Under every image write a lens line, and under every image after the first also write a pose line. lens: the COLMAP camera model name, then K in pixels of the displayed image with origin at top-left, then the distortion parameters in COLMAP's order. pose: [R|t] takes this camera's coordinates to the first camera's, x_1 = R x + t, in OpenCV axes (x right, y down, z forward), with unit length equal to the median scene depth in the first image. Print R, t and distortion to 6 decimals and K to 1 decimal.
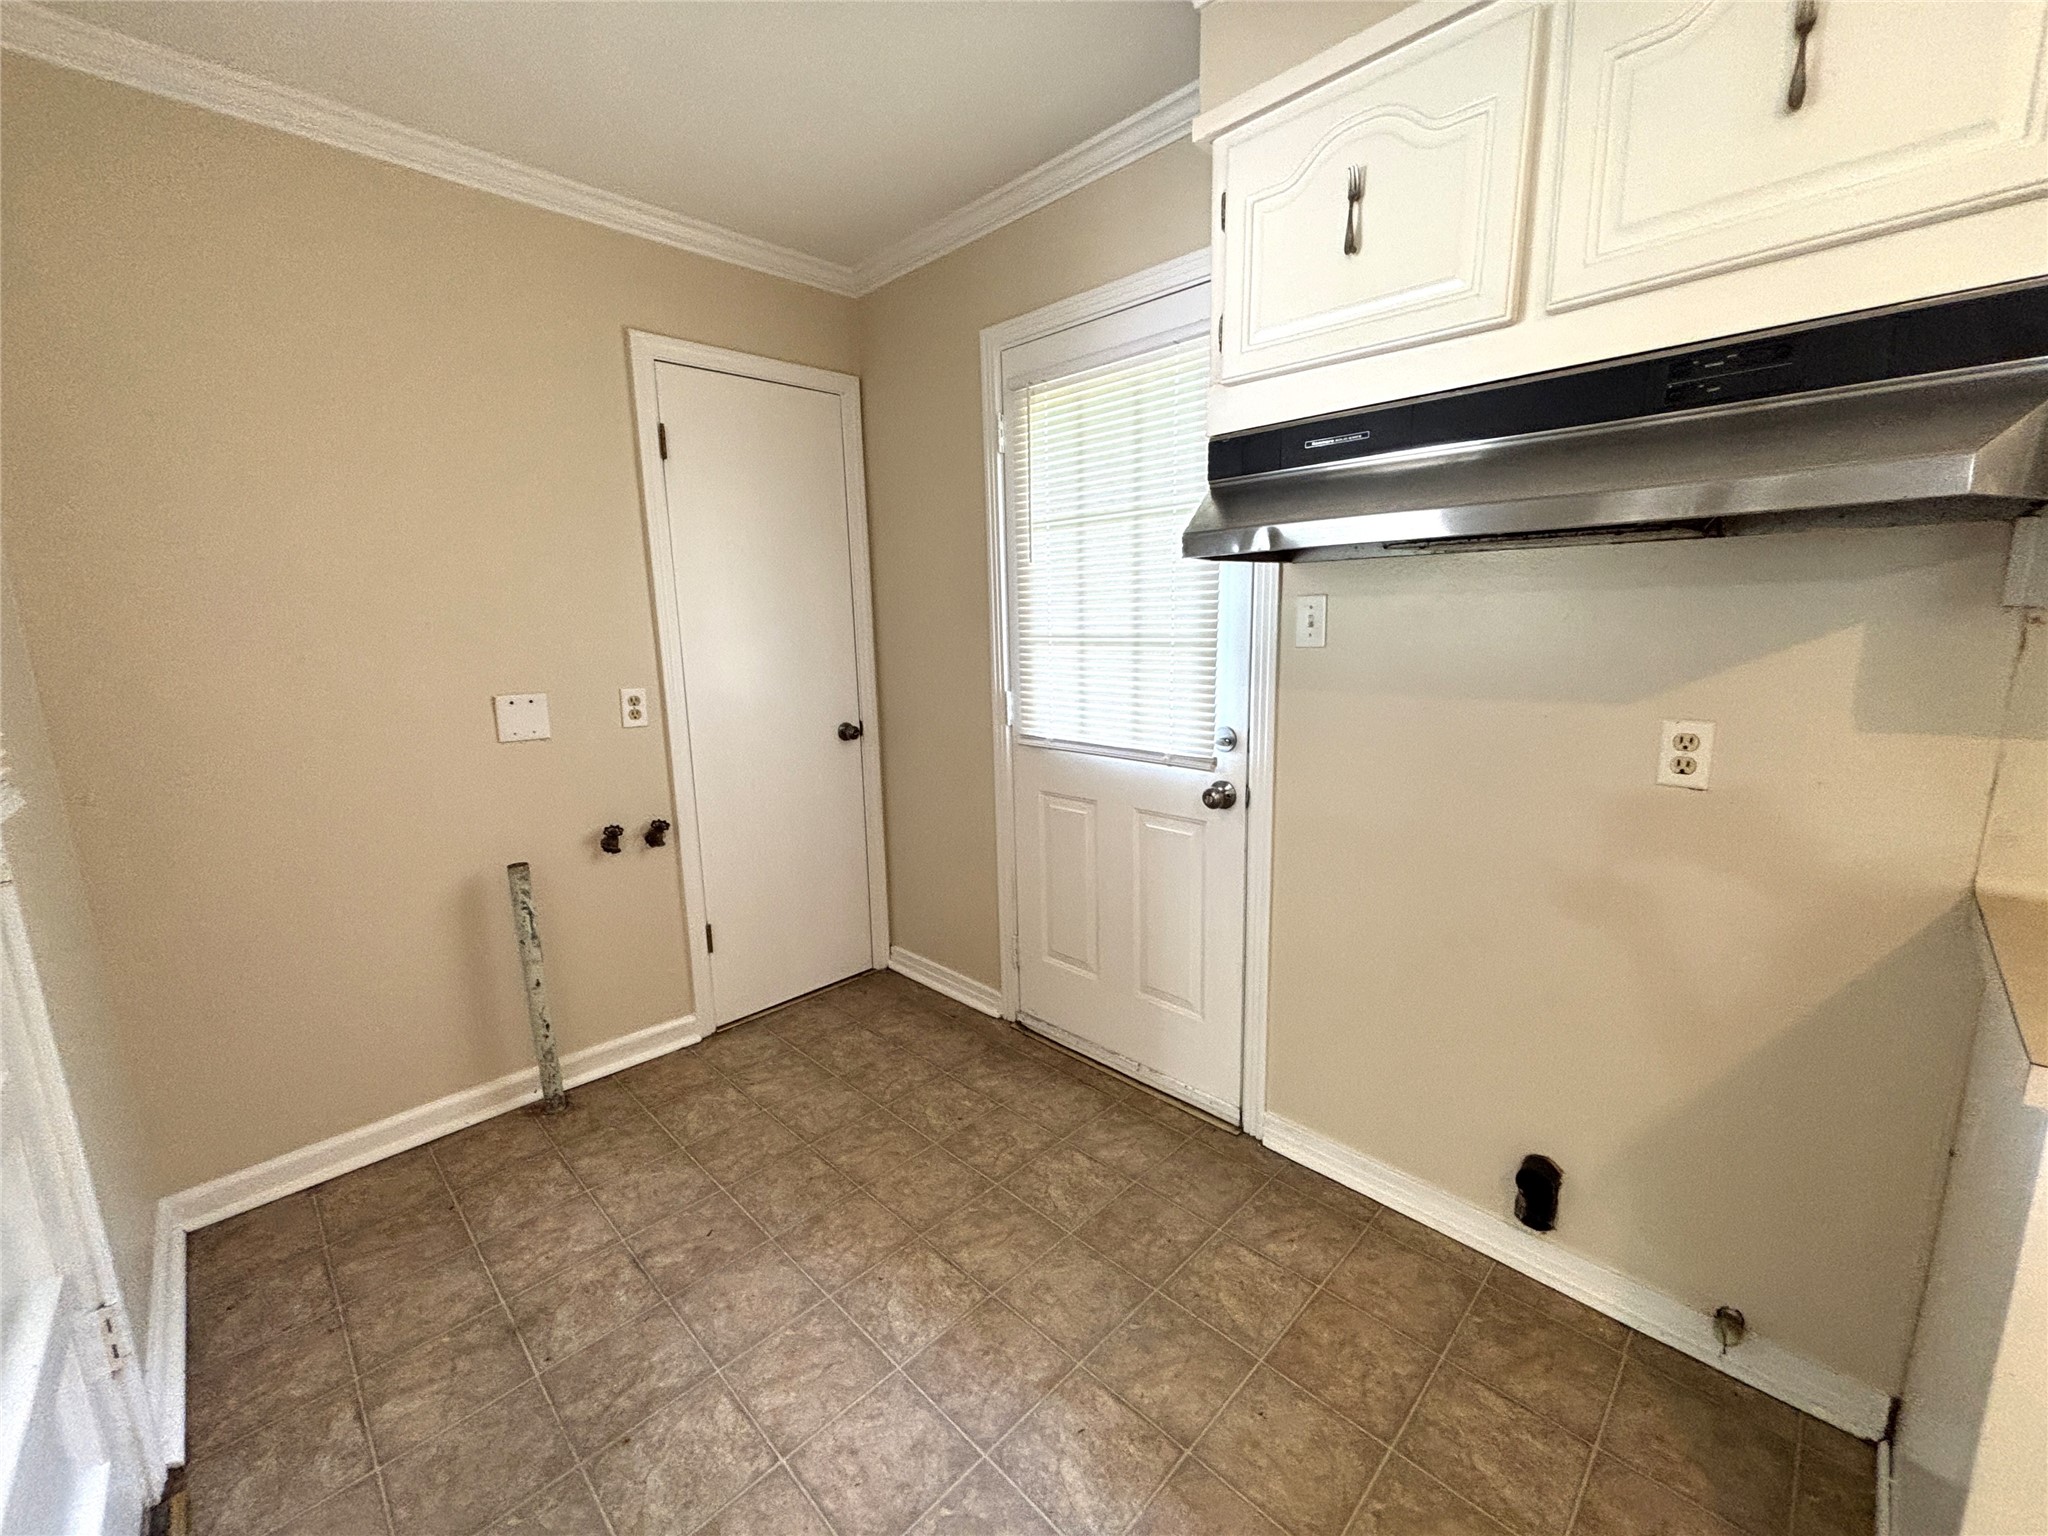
lens RADIAL K [[835.7, 0, 1024.0], [0, 835.7, 768.0], [0, 0, 1]] dist [-0.009789, -0.000114]
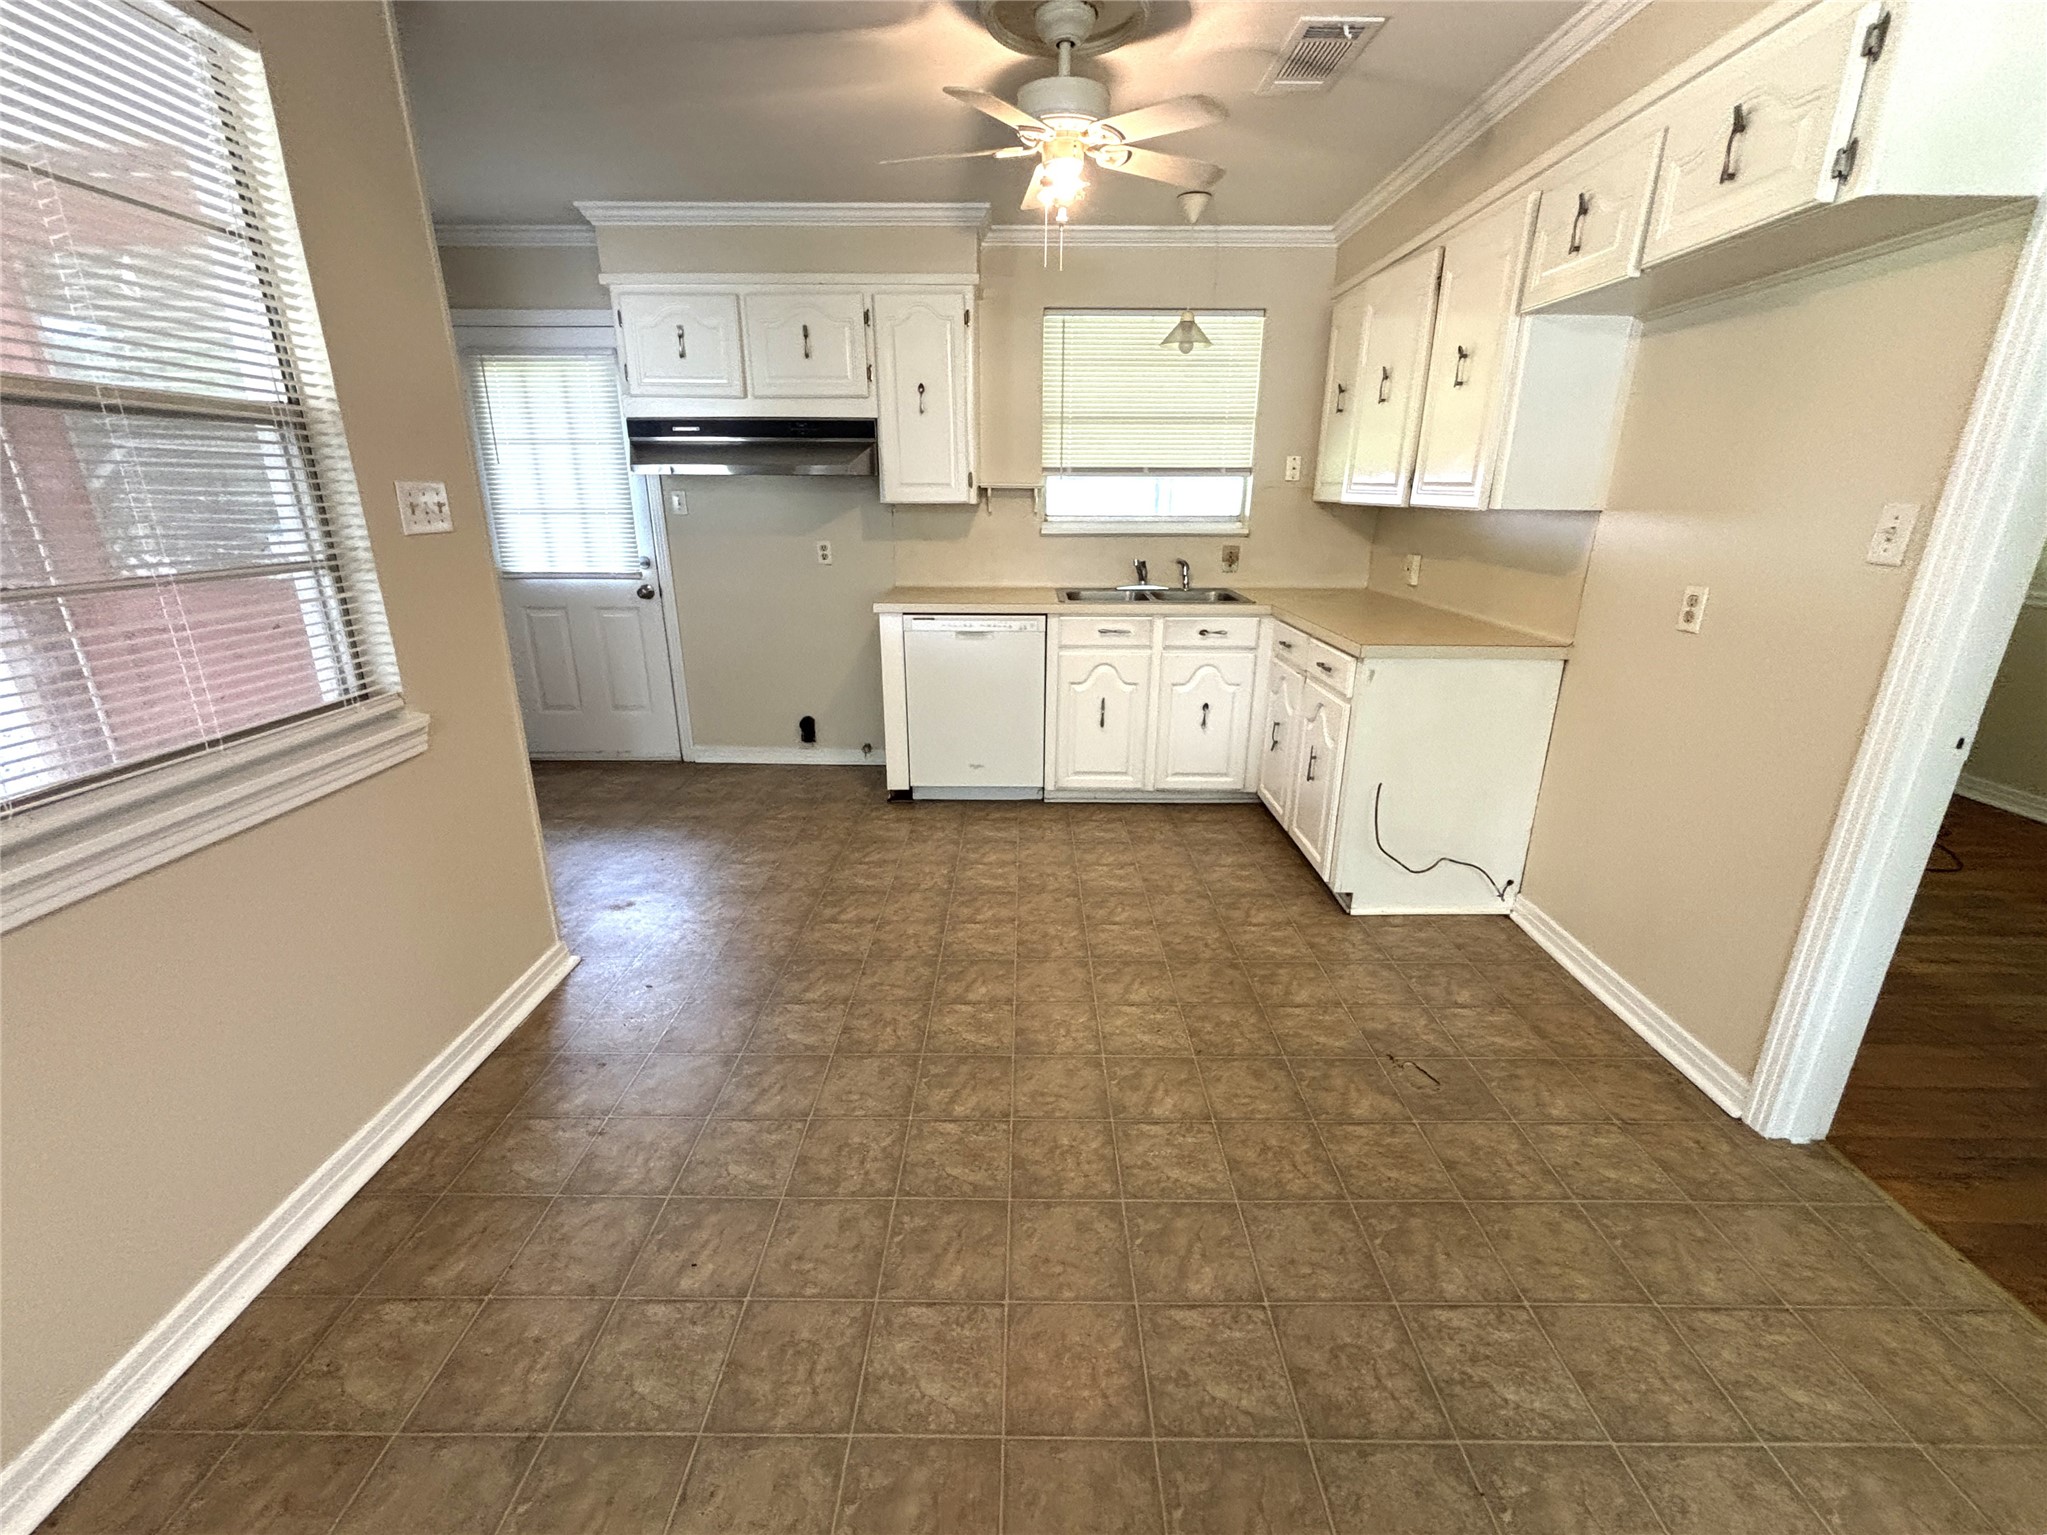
lens RADIAL K [[835.3, 0, 1023.5], [0, 835.3, 767.5], [0, 0, 1]] dist [-0.009789, -0.000114]
pose [[0.705684, -0.196619, 0.680699, -0.582873], [0.105573, 0.979179, 0.173387, 0.199381], [-0.700617, -0.050493, 0.711749, -1.106428]]
